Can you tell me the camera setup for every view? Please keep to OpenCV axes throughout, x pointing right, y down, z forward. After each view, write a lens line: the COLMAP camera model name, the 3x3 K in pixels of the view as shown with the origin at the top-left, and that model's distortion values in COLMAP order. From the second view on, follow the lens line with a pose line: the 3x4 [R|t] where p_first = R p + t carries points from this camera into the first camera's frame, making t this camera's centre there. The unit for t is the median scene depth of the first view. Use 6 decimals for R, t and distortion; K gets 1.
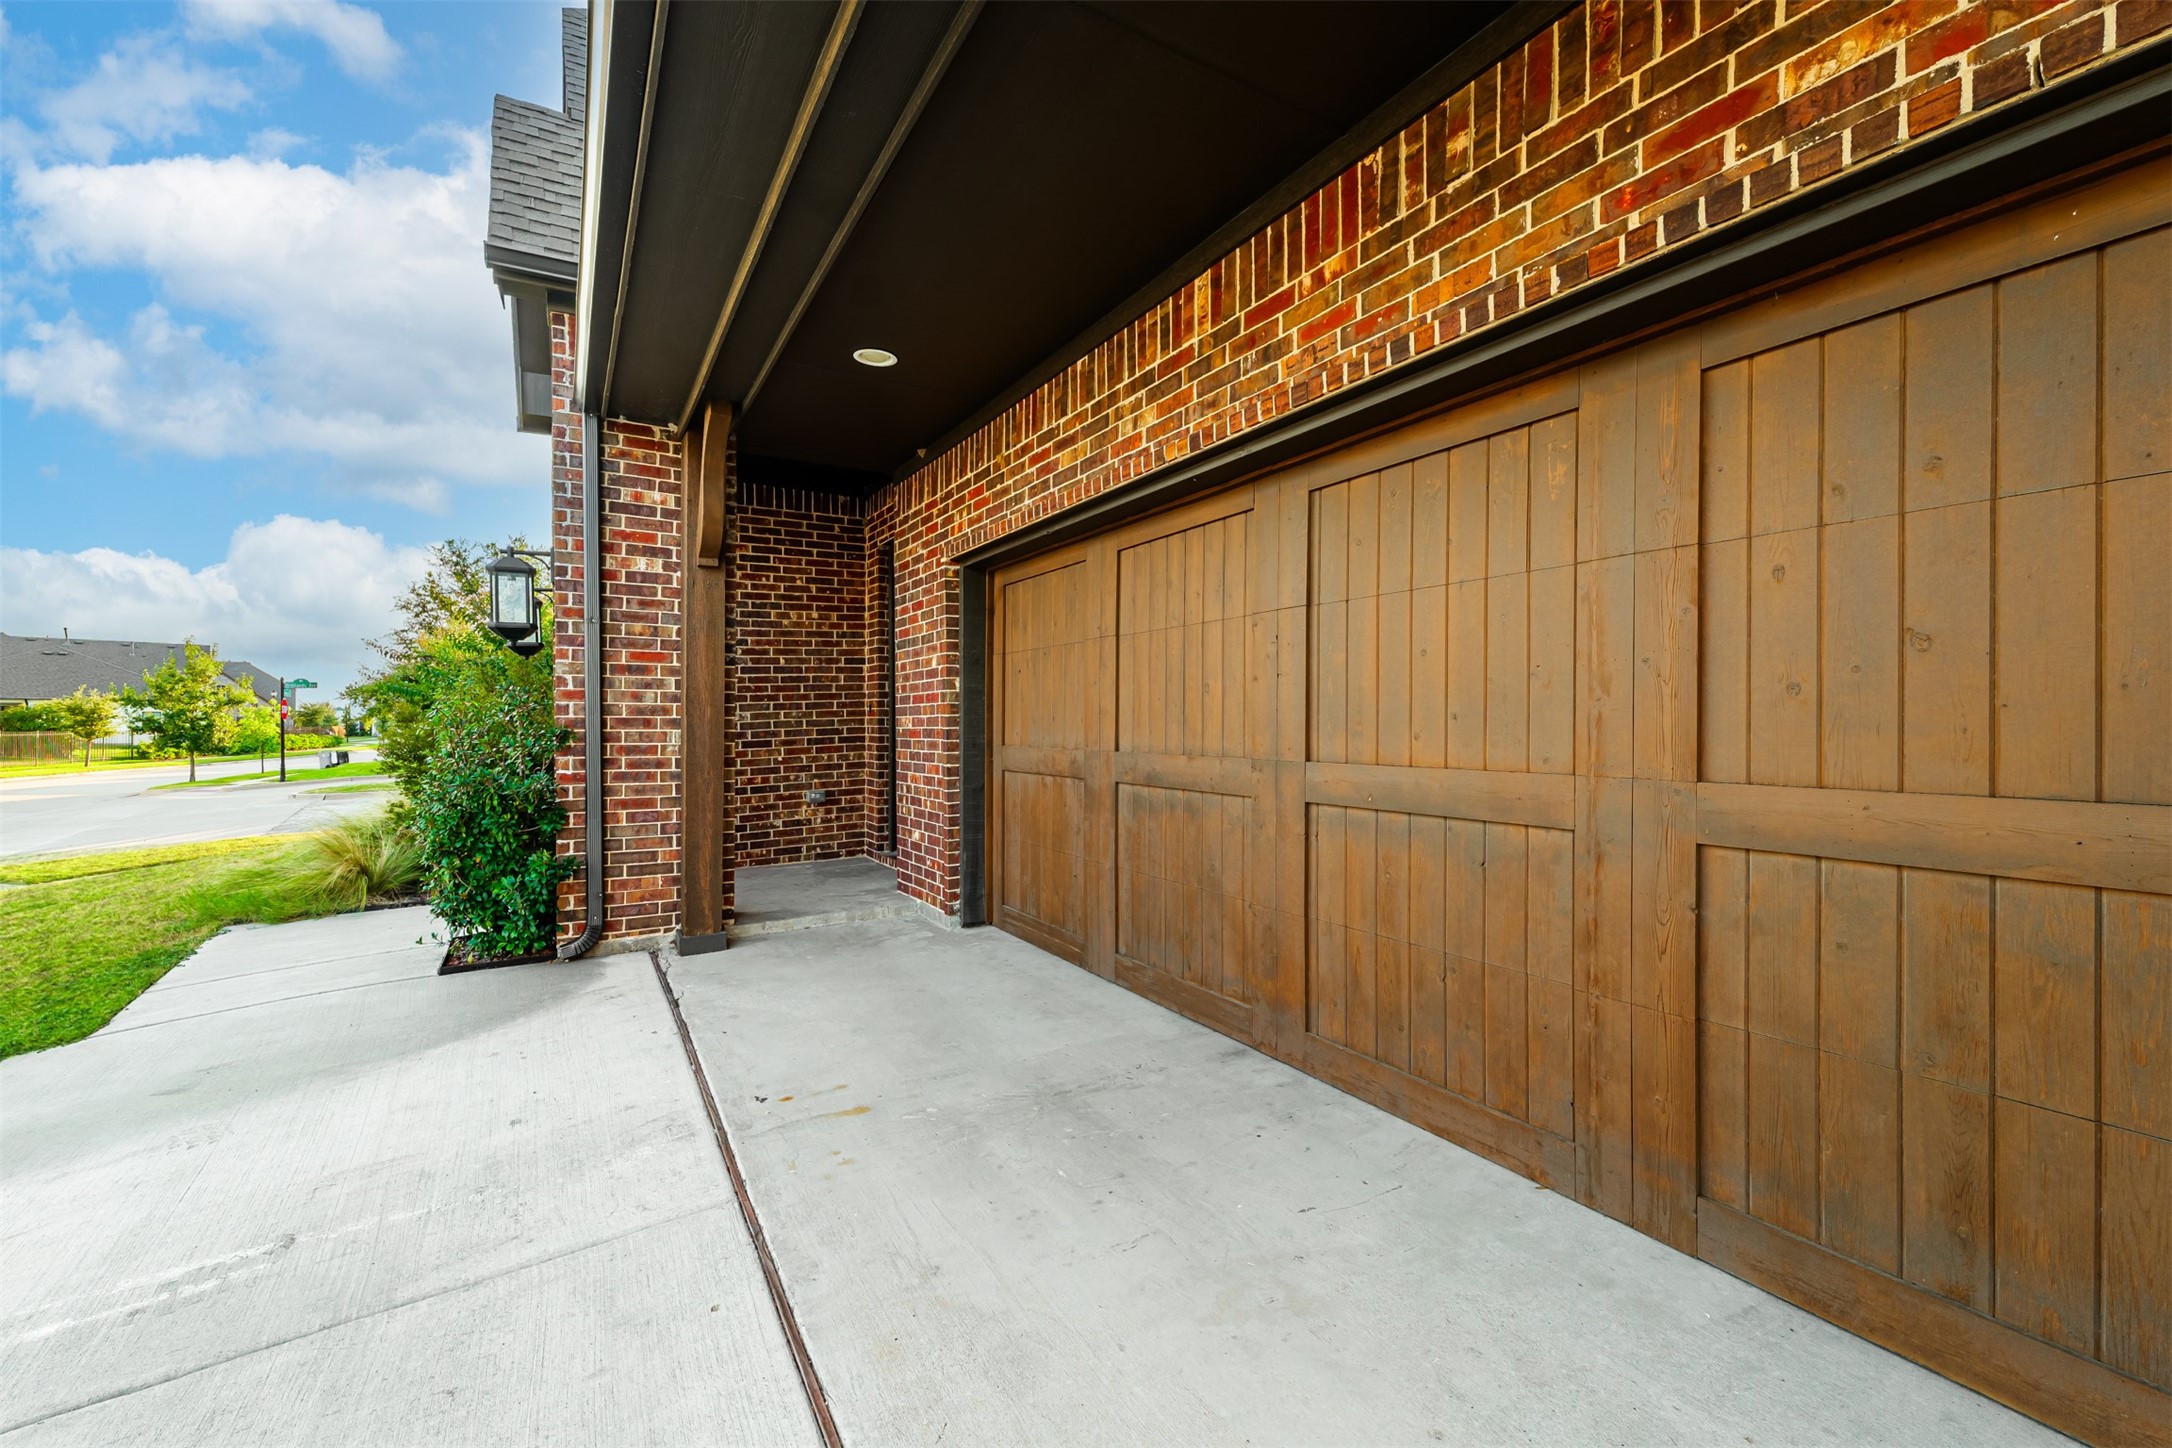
lens RADIAL K [[897.0, 0, 1086.0], [0, 897.0, 724.0], [0, 0, 1]] dist [0.002227, 0.000341]
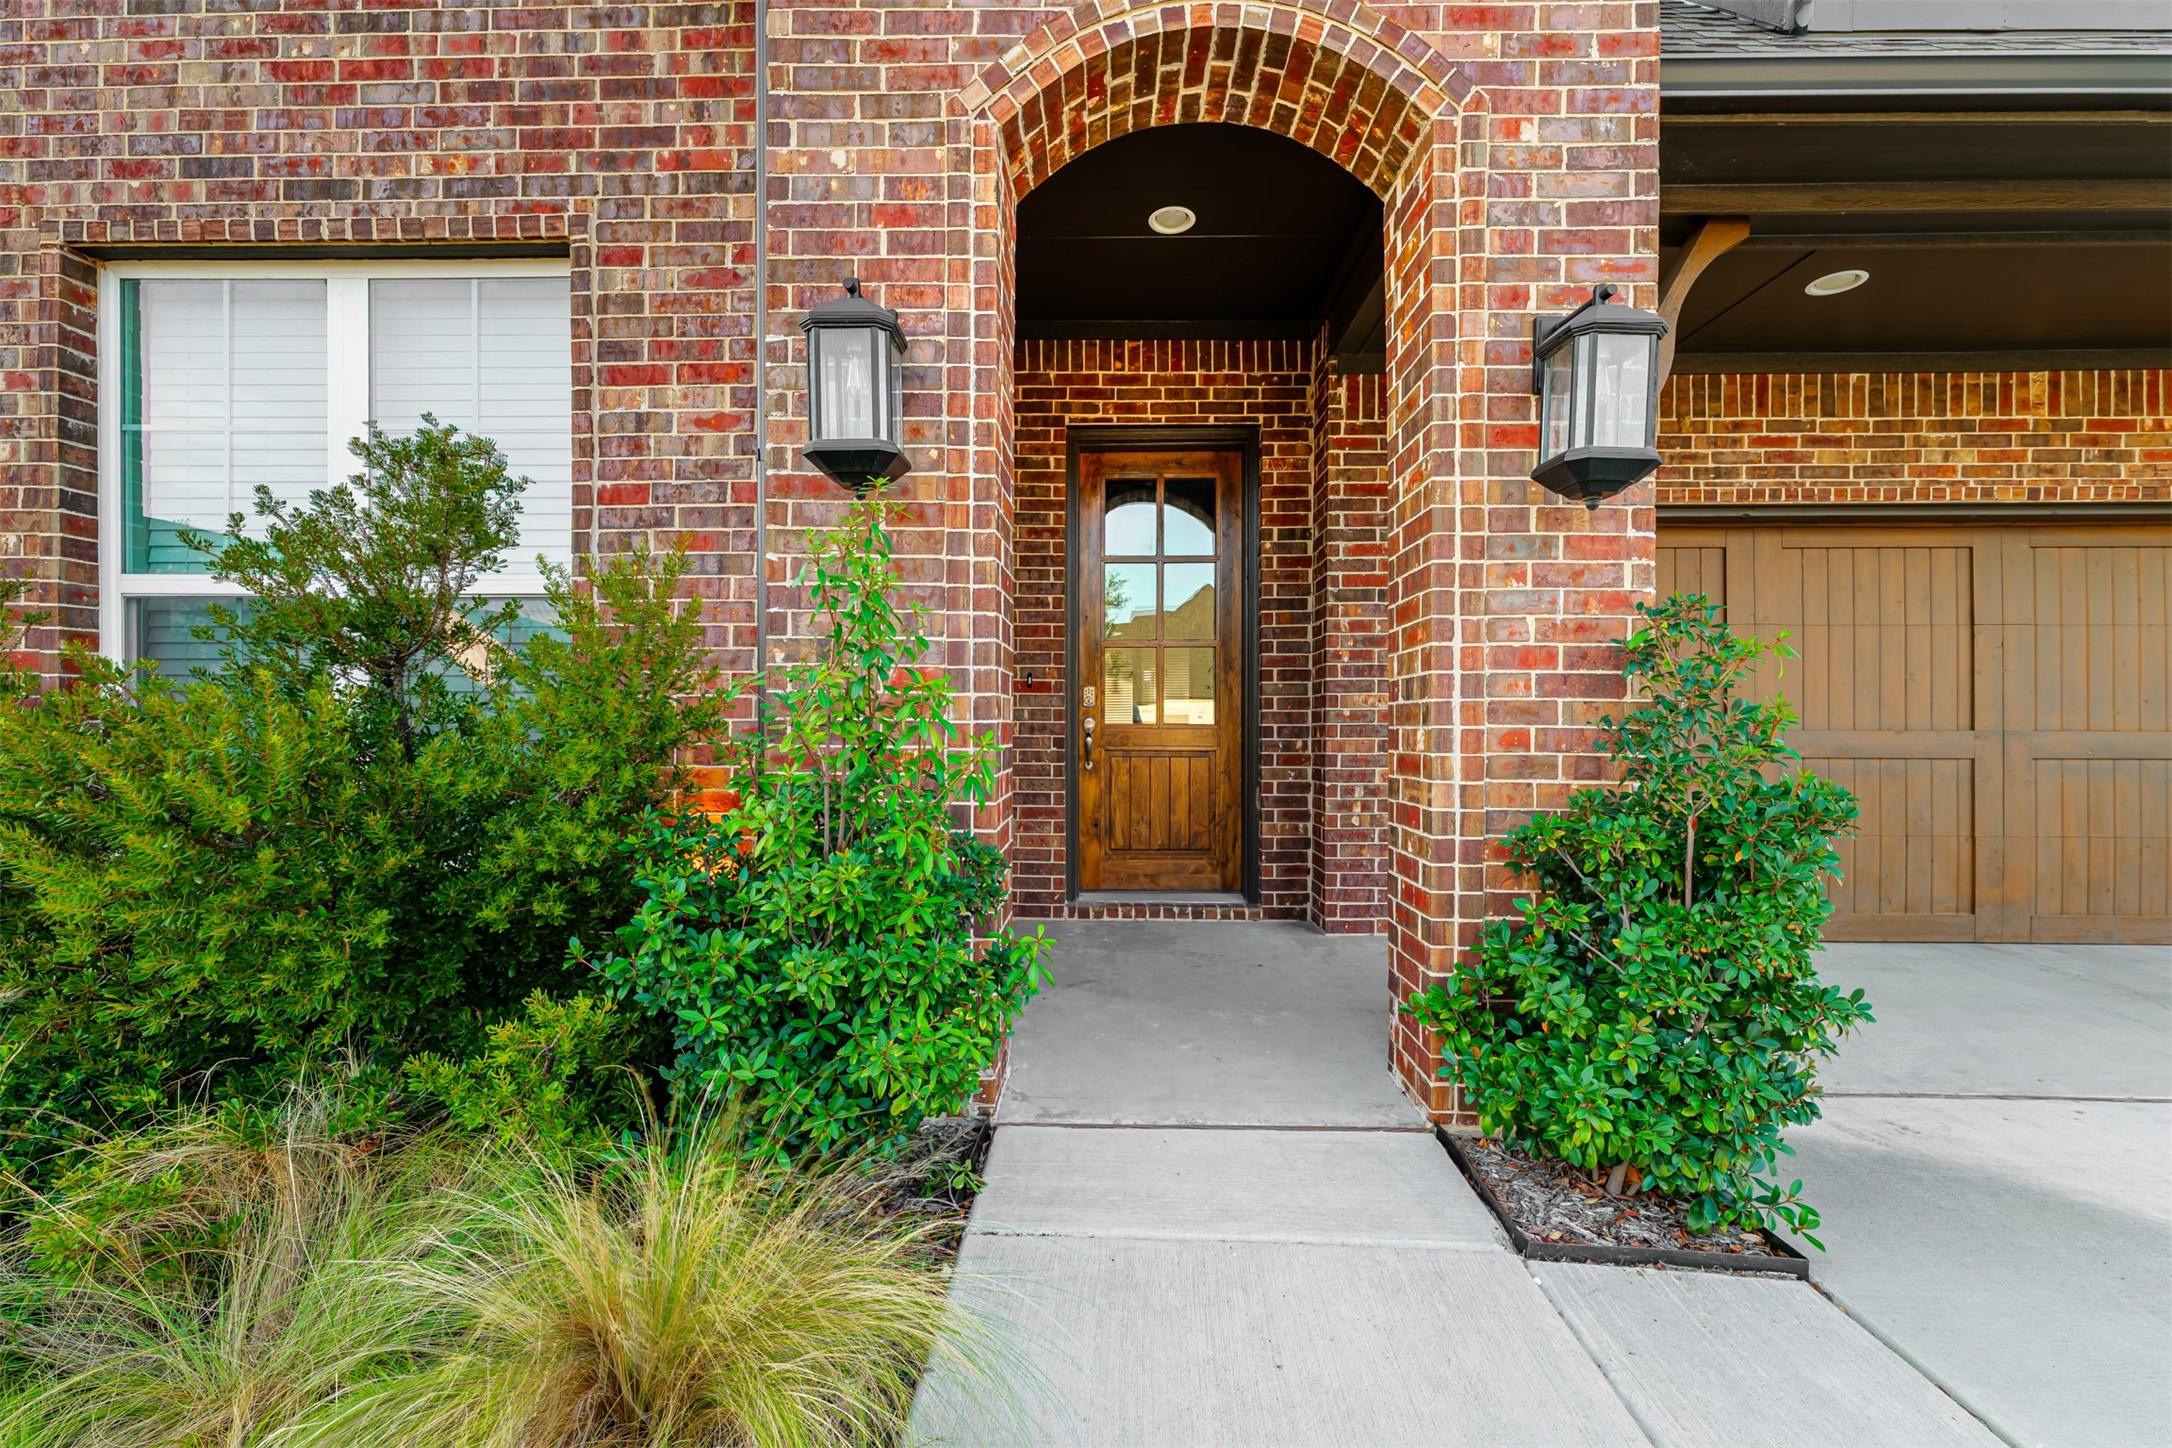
lens RADIAL K [[897.0, 0, 1086.0], [0, 897.0, 724.0], [0, 0, 1]] dist [0.002227, 0.000341]
pose [[0.520214, 0.002107, 0.854033, -1.811596], [-0.000336, 0.999997, -0.002263, 0.034239], [-0.854036, 0.000890, 0.520213, 1.551411]]
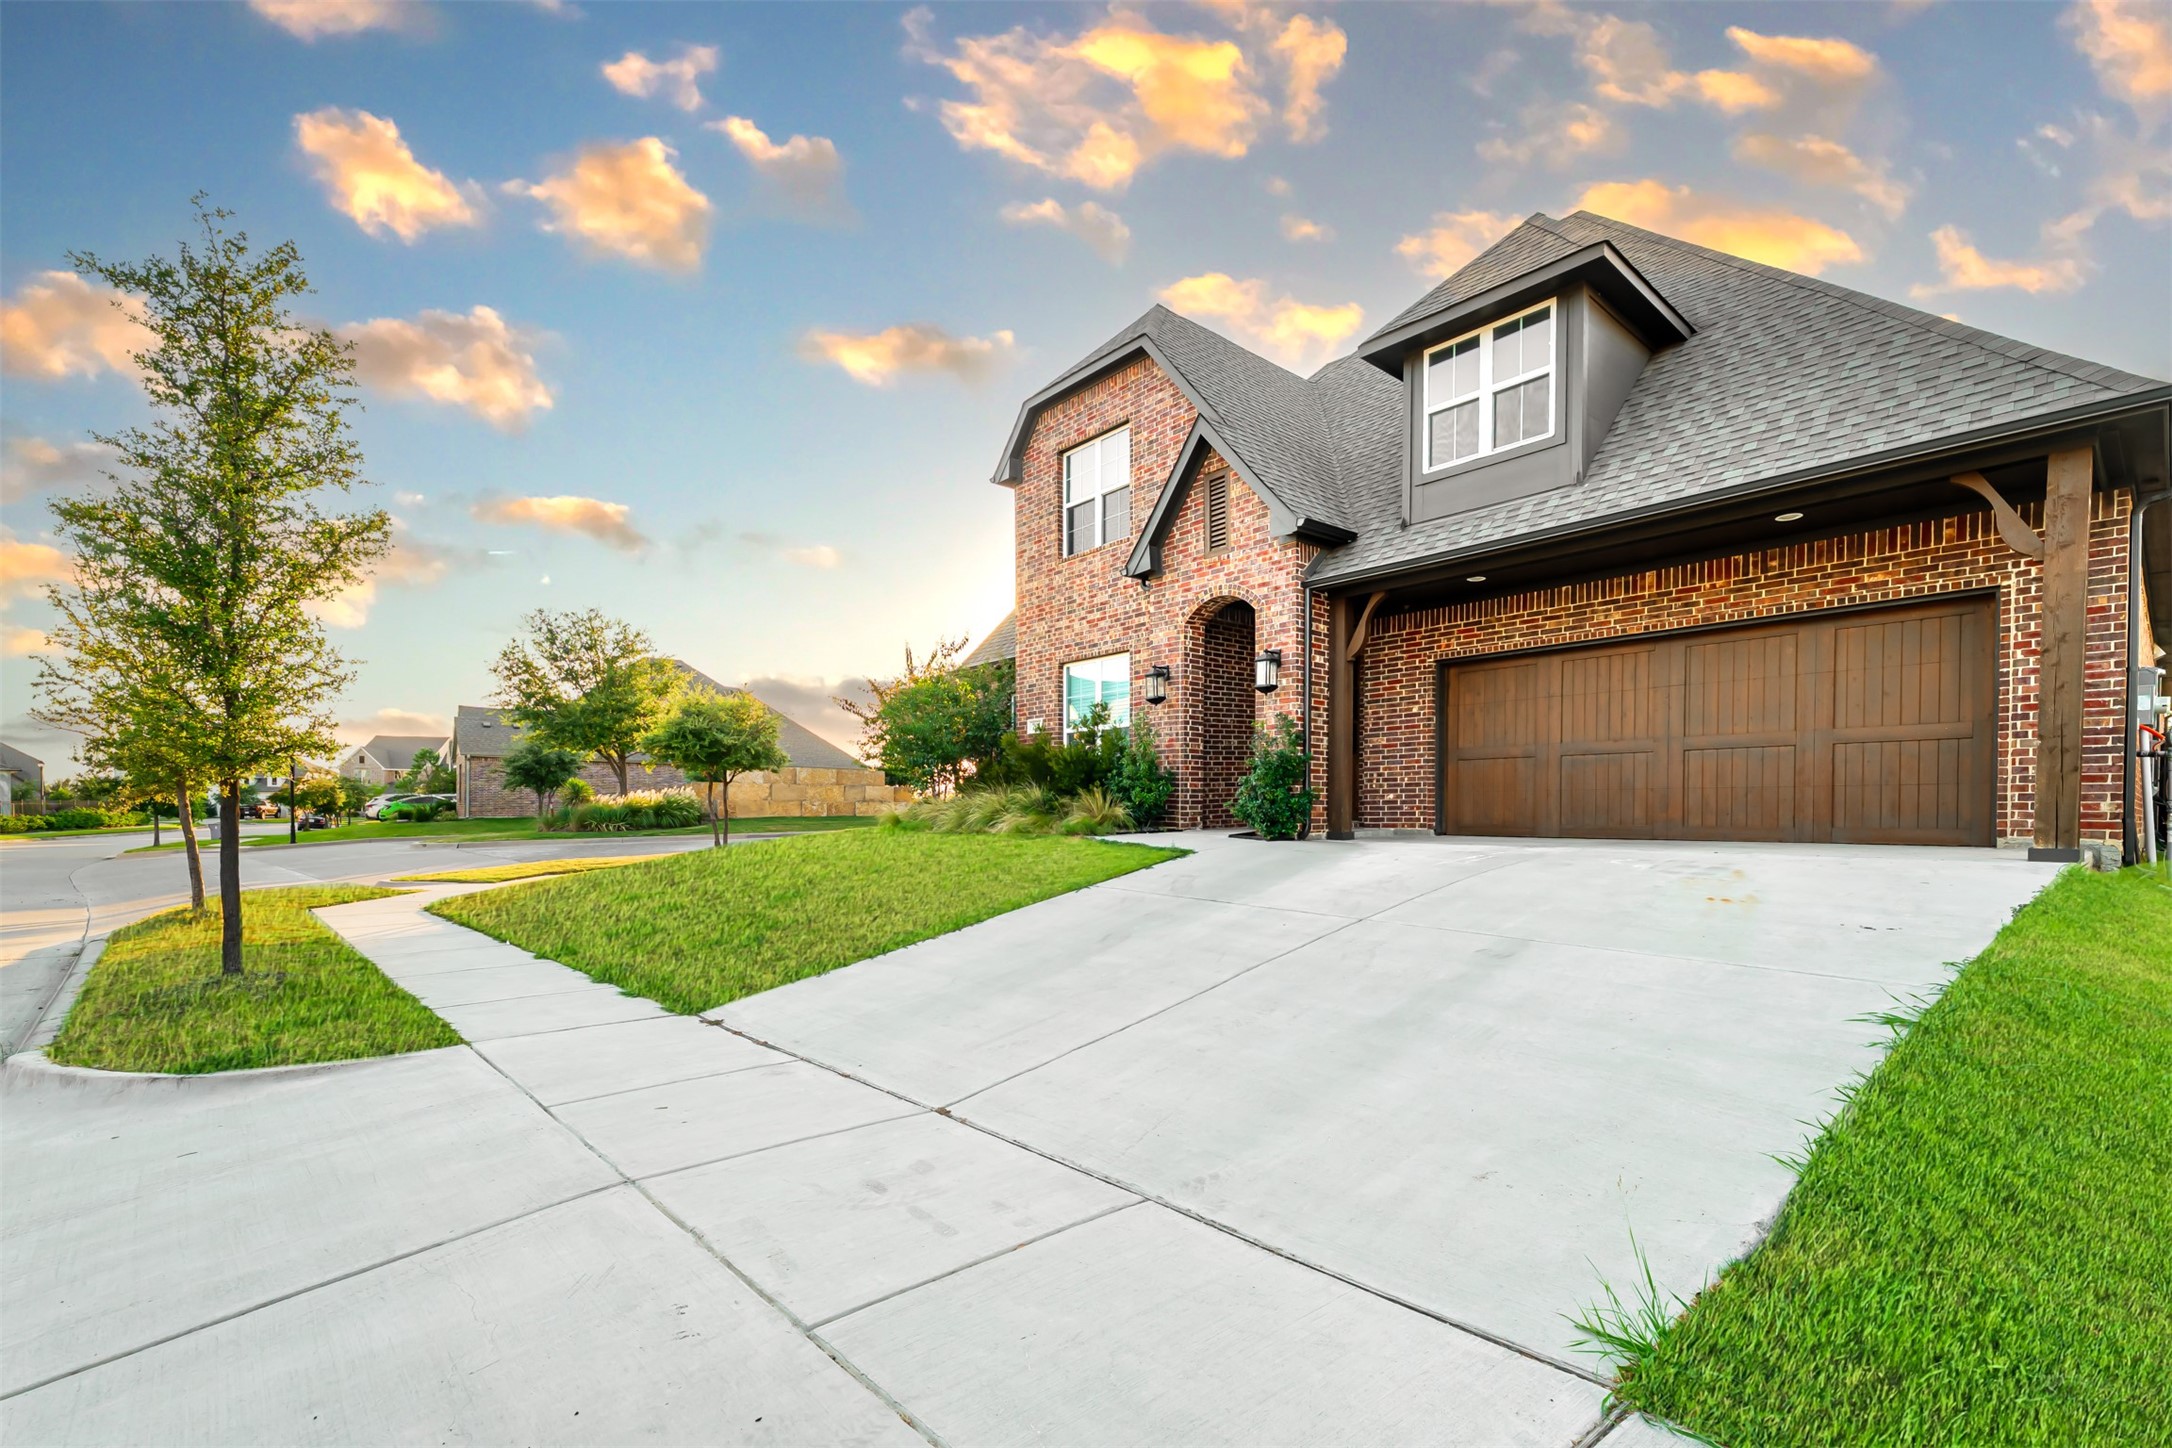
lens RADIAL K [[934.8, 0, 1083.3], [0, 934.8, 822.5], [0, 0, 1]] dist [0.000262, -0.000077]
pose [[0.982906, 0.000133, 0.184109, -2.313781], [-0.001831, 0.999957, 0.009054, 0.305427], [-0.184100, -0.009236, 0.982864, -1.717499]]
